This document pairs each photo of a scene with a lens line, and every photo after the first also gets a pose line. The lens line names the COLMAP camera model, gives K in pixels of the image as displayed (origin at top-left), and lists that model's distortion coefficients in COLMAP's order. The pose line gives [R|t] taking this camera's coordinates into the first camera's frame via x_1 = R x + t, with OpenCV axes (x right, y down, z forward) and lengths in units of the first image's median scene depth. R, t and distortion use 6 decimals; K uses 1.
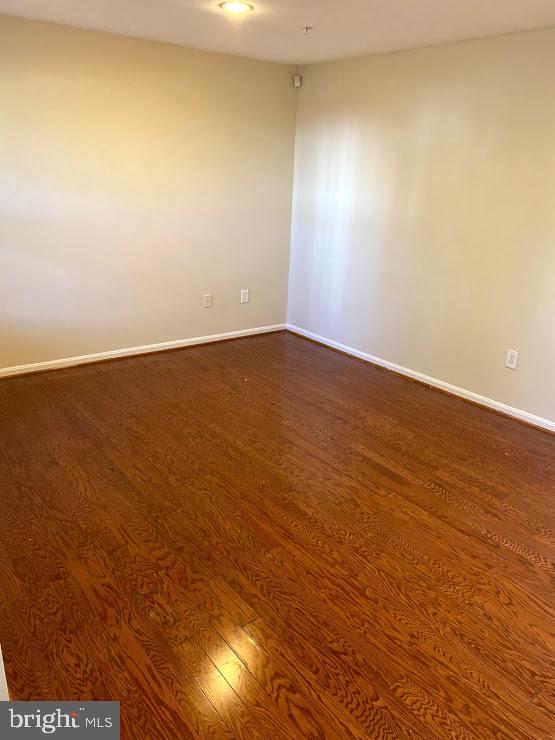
lens RADIAL K [[567.8, 0, 278.8], [0, 567.8, 371.2], [0, 0, 1]] dist [0.053235, -0.056370]
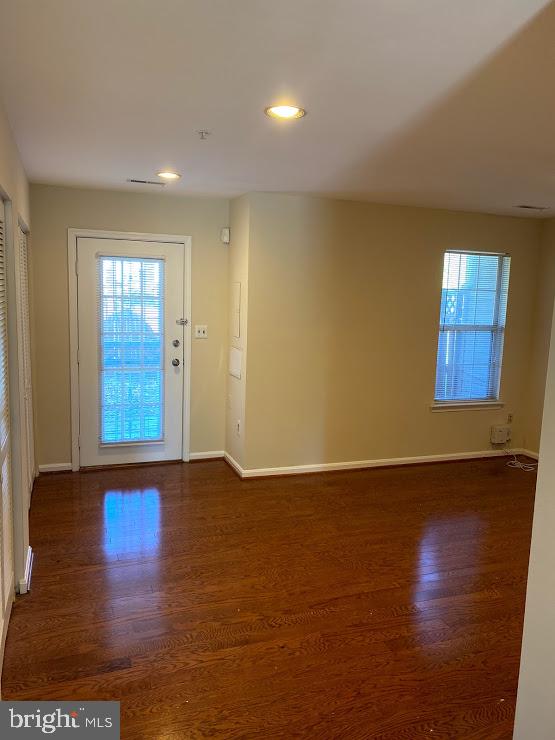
lens RADIAL K [[567.8, 0, 278.4], [0, 567.8, 371.3], [0, 0, 1]] dist [0.053235, -0.056370]
pose [[-0.302705, 0.083904, -0.949384, 1.503422], [-0.364649, 0.910132, 0.196701, -0.341808], [0.880568, 0.405734, -0.244906, 1.062044]]
